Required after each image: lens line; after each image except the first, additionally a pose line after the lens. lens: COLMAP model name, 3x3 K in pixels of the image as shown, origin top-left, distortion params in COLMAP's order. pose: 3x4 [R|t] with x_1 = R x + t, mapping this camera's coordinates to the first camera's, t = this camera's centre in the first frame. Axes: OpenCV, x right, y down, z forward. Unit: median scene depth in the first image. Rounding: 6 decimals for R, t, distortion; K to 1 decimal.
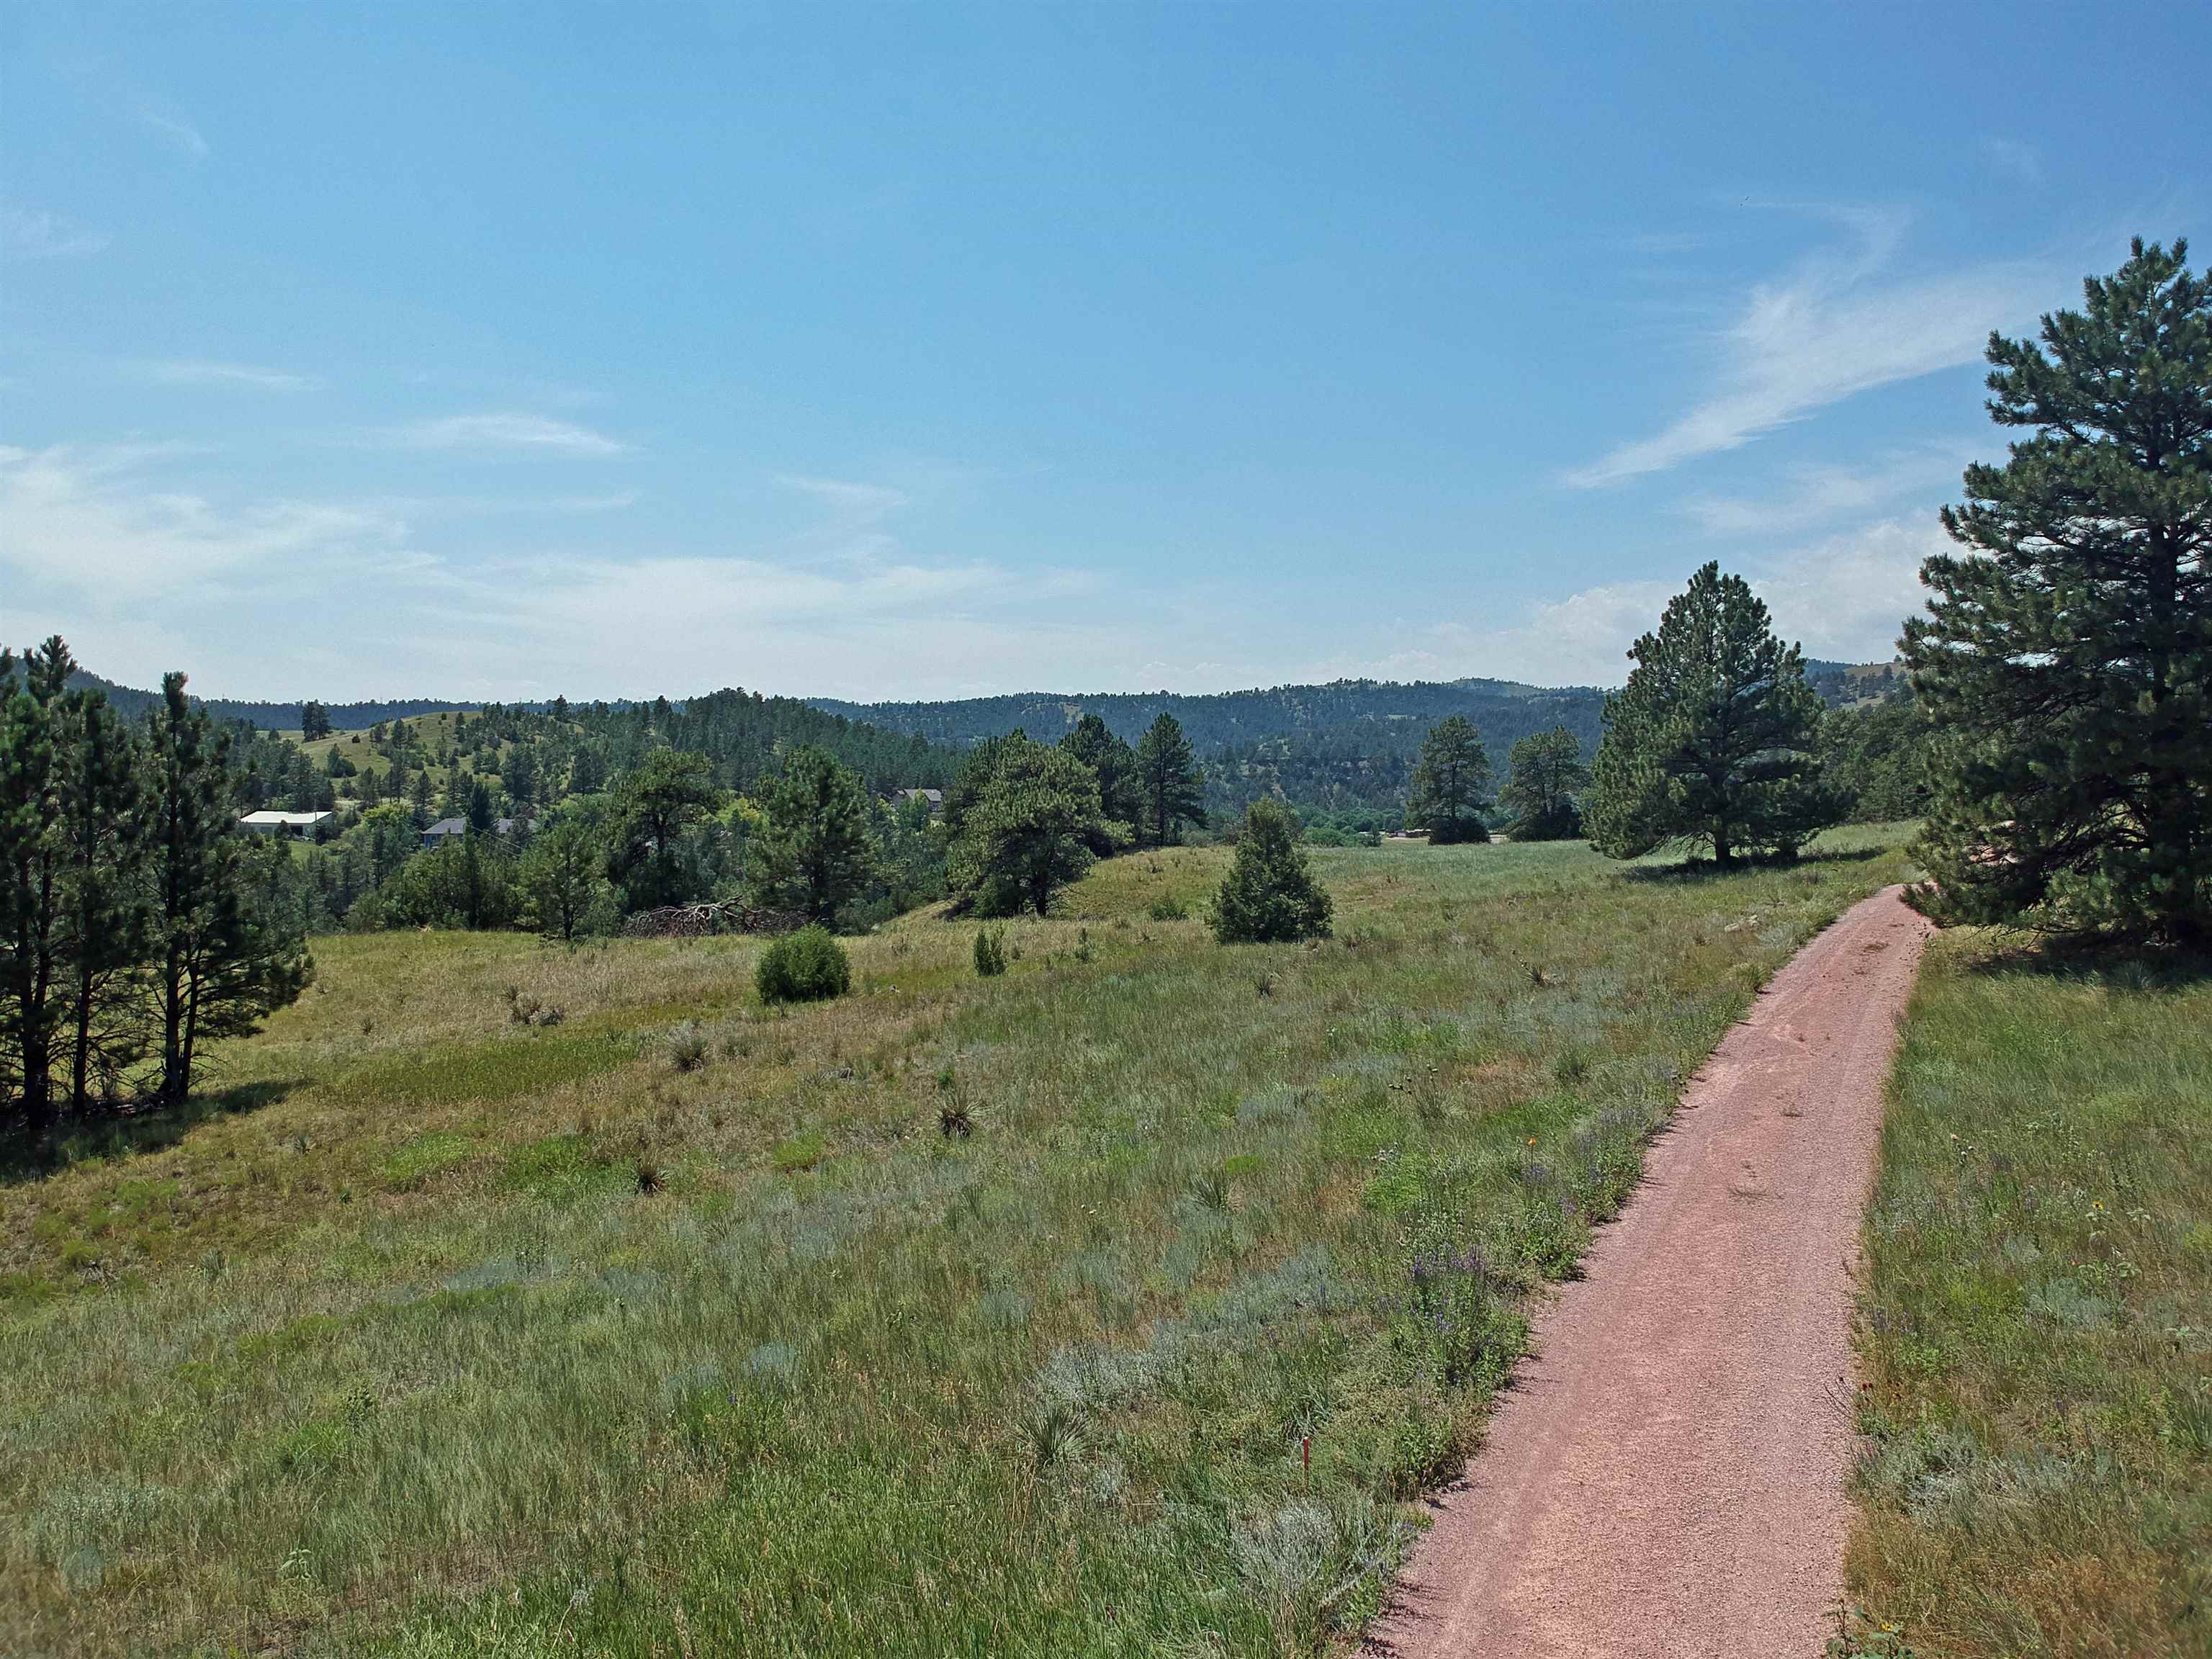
lens RADIAL K [[1607.9, 0, 1082.5], [0, 1607.9, 812.4], [0, 0, 1]] dist [0.113218, -0.212924]
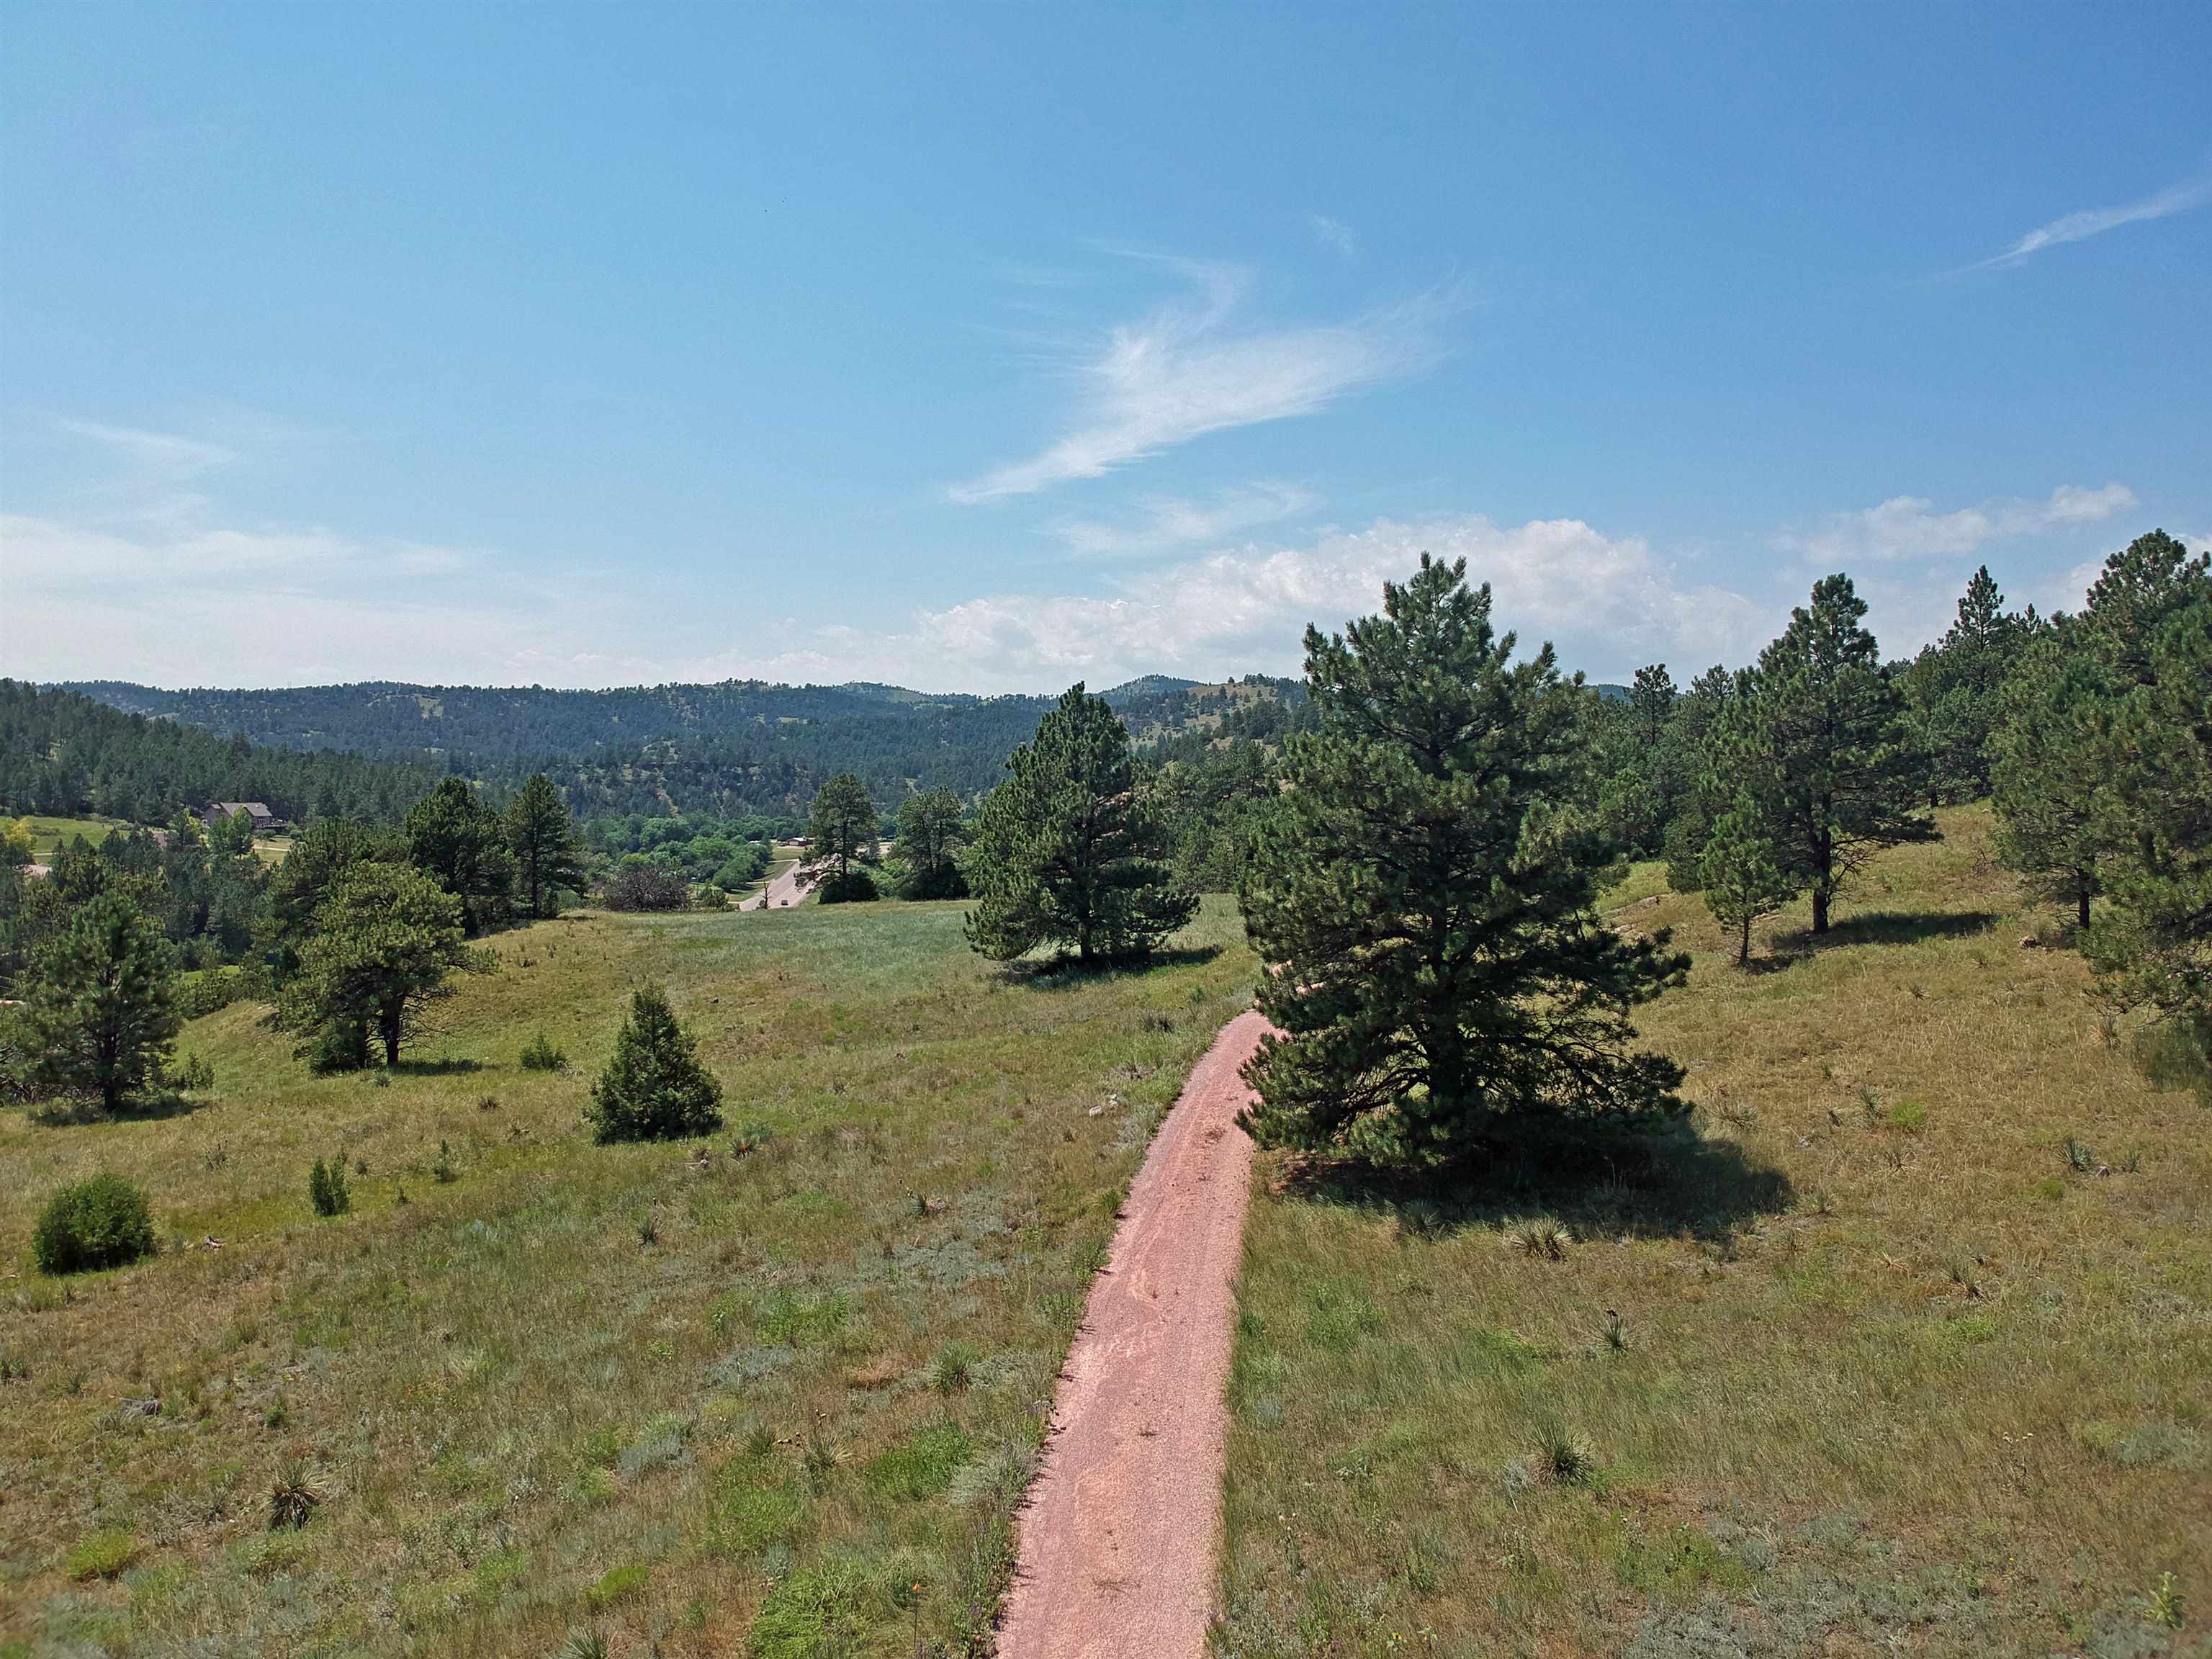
lens RADIAL K [[1627.3, 0, 1088.8], [0, 1627.3, 800.3], [0, 0, 1]] dist [0.086613, -0.146040]
pose [[0.930533, 0.002424, 0.366200, -0.000131], [0.000111, 0.999976, -0.006902, -0.011689], [-0.366208, 0.006463, 0.930511, -0.000383]]
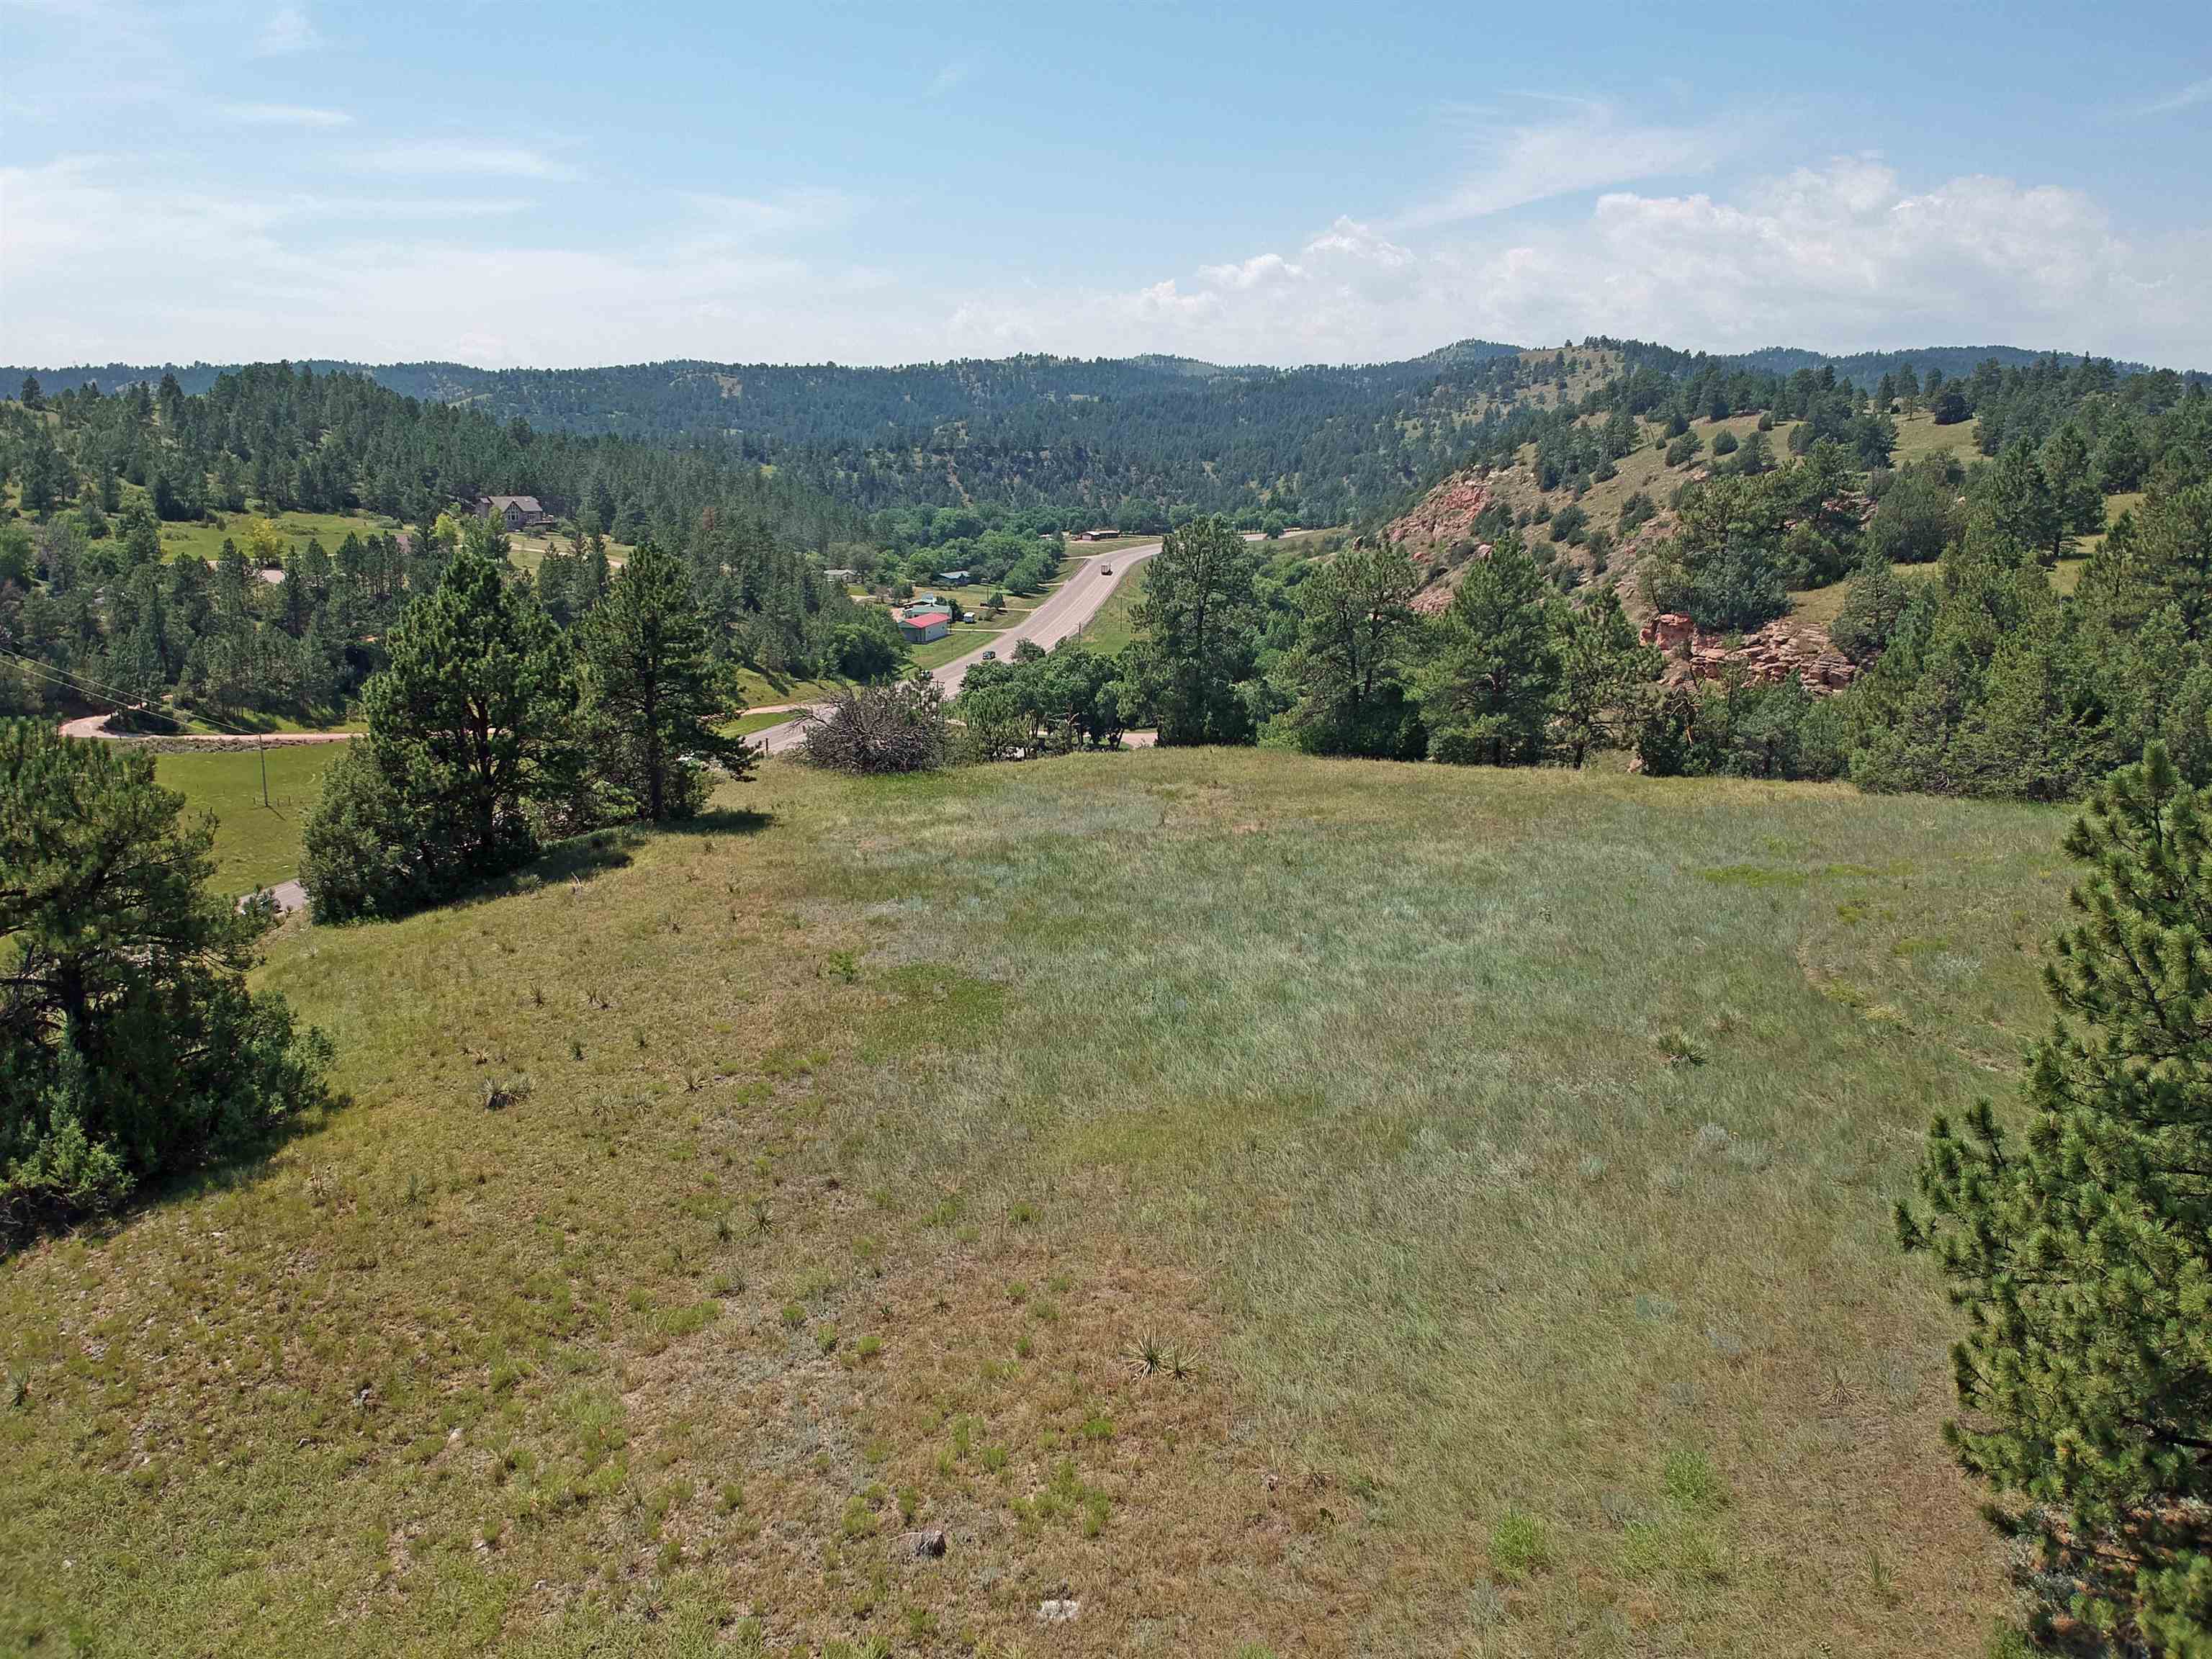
lens RADIAL K [[1614.0, 0, 1081.9], [0, 1614.0, 803.5], [0, 0, 1]] dist [0.134889, -0.235623]
pose [[0.981098, -0.037275, 0.189886, 0.024088], [0.000735, 0.981982, 0.188971, -0.022620], [-0.193509, -0.185259, 0.963449, 0.142042]]
